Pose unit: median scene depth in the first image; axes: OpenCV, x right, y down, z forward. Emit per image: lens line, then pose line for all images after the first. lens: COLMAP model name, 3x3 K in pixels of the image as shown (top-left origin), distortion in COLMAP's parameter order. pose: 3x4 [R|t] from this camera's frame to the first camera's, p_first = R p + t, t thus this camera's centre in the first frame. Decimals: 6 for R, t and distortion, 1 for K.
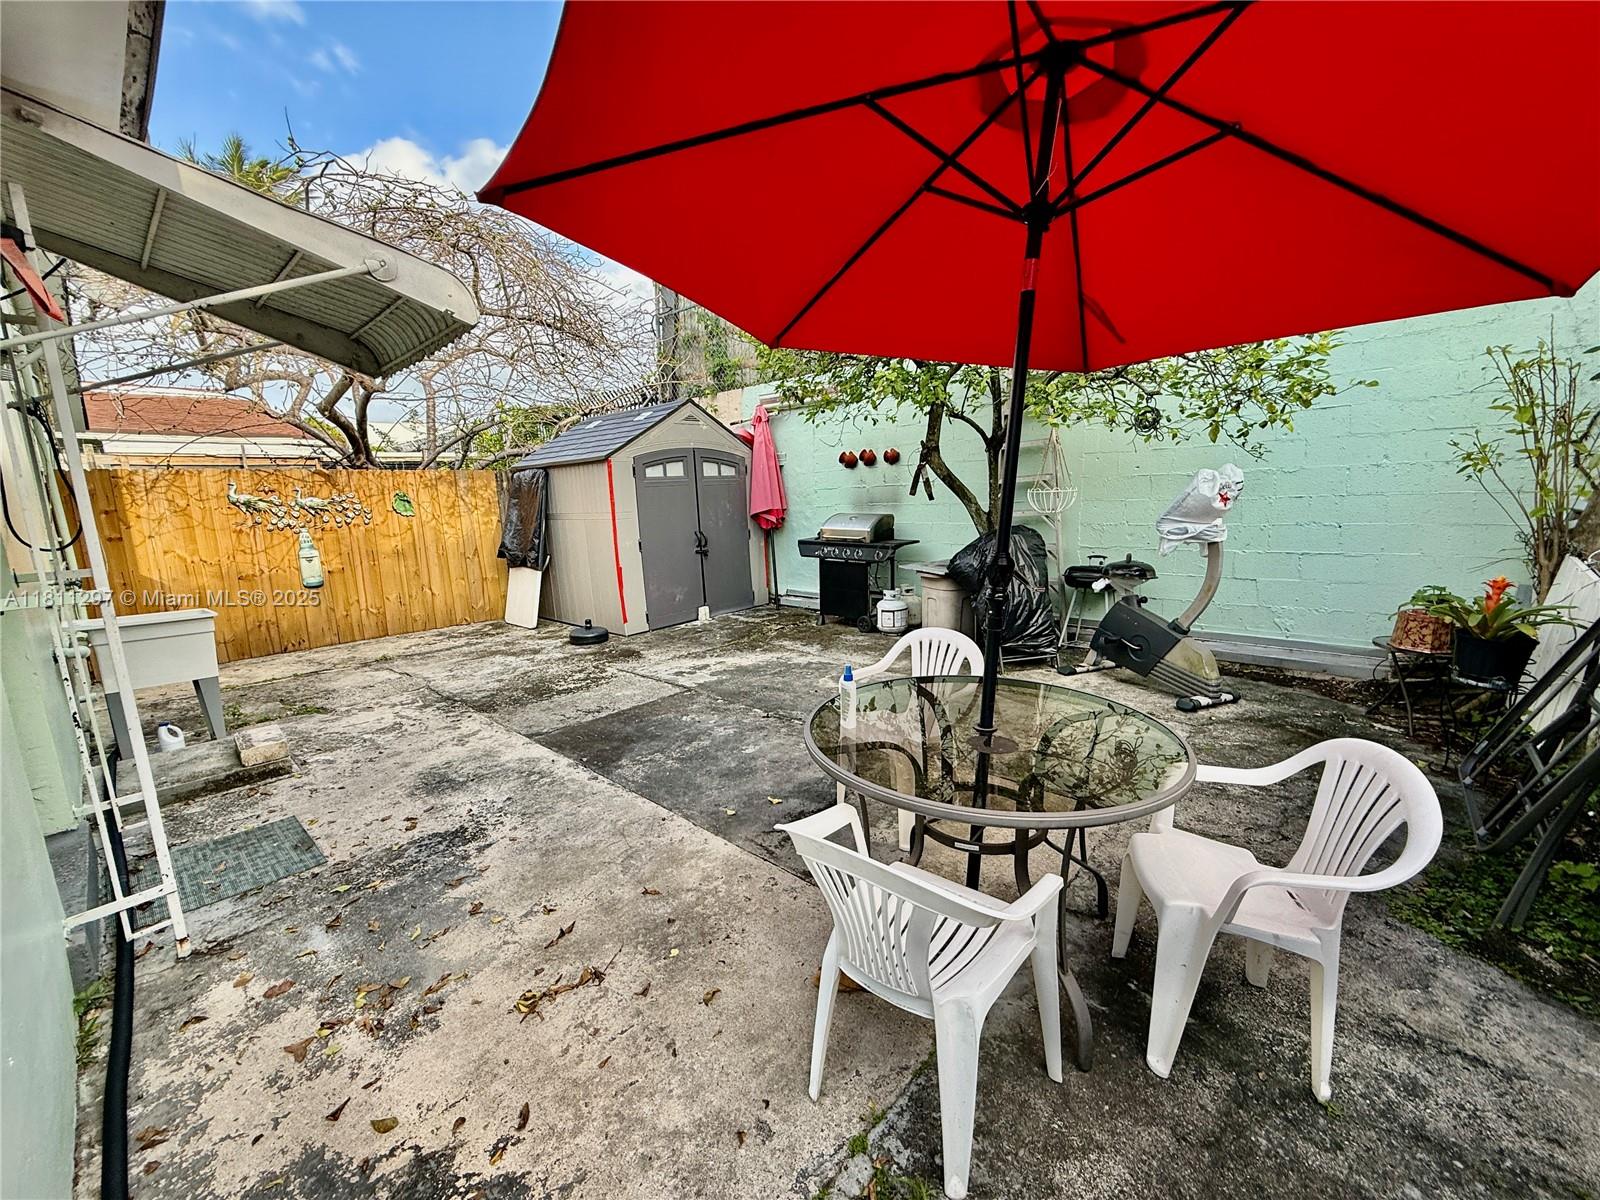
lens RADIAL K [[639.0, 0, 794.5], [0, 639.0, 600.5], [0, 0, 1]] dist [0.000617, -0.000135]
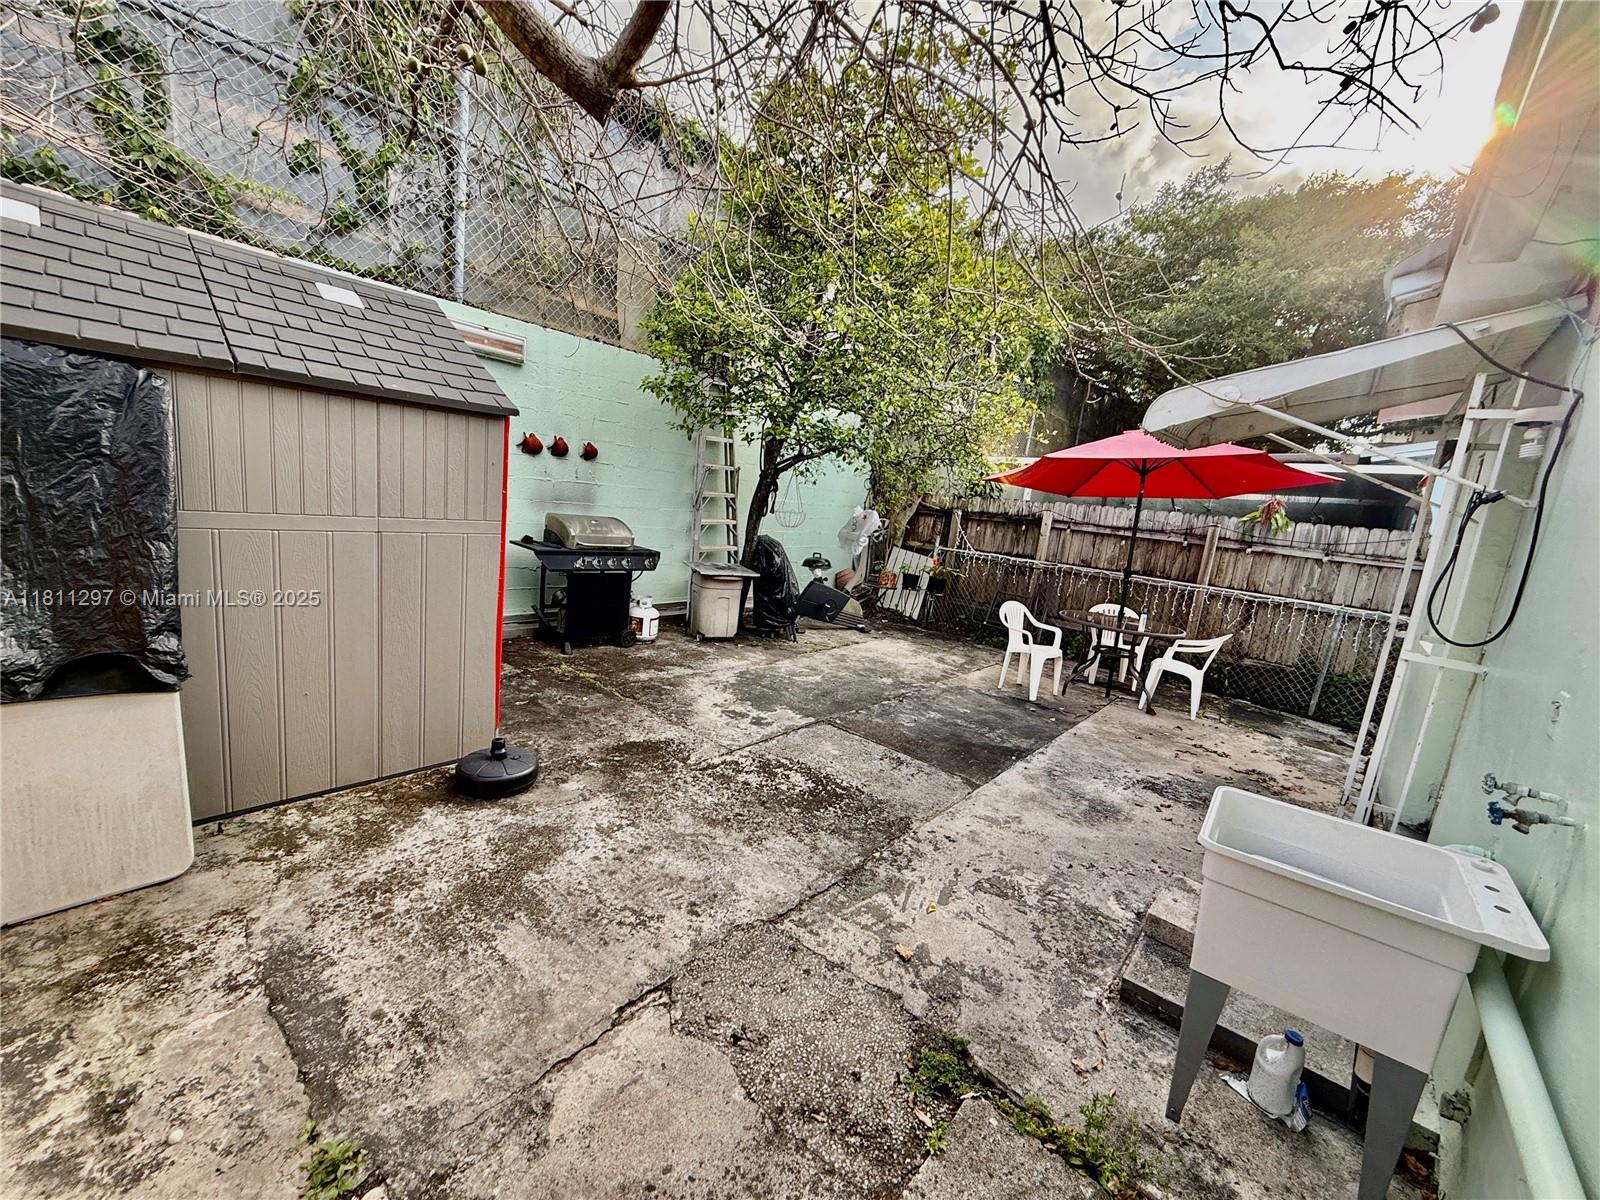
lens RADIAL K [[639.0, 0, 793.6], [0, 639.0, 599.4], [0, 0, 1]] dist [0.000617, -0.000135]
pose [[-0.032990, -0.134852, 0.990316, -1.219149], [0.063181, 0.988593, 0.136722, -0.196639], [-0.997457, 0.067080, -0.024093, 1.183463]]
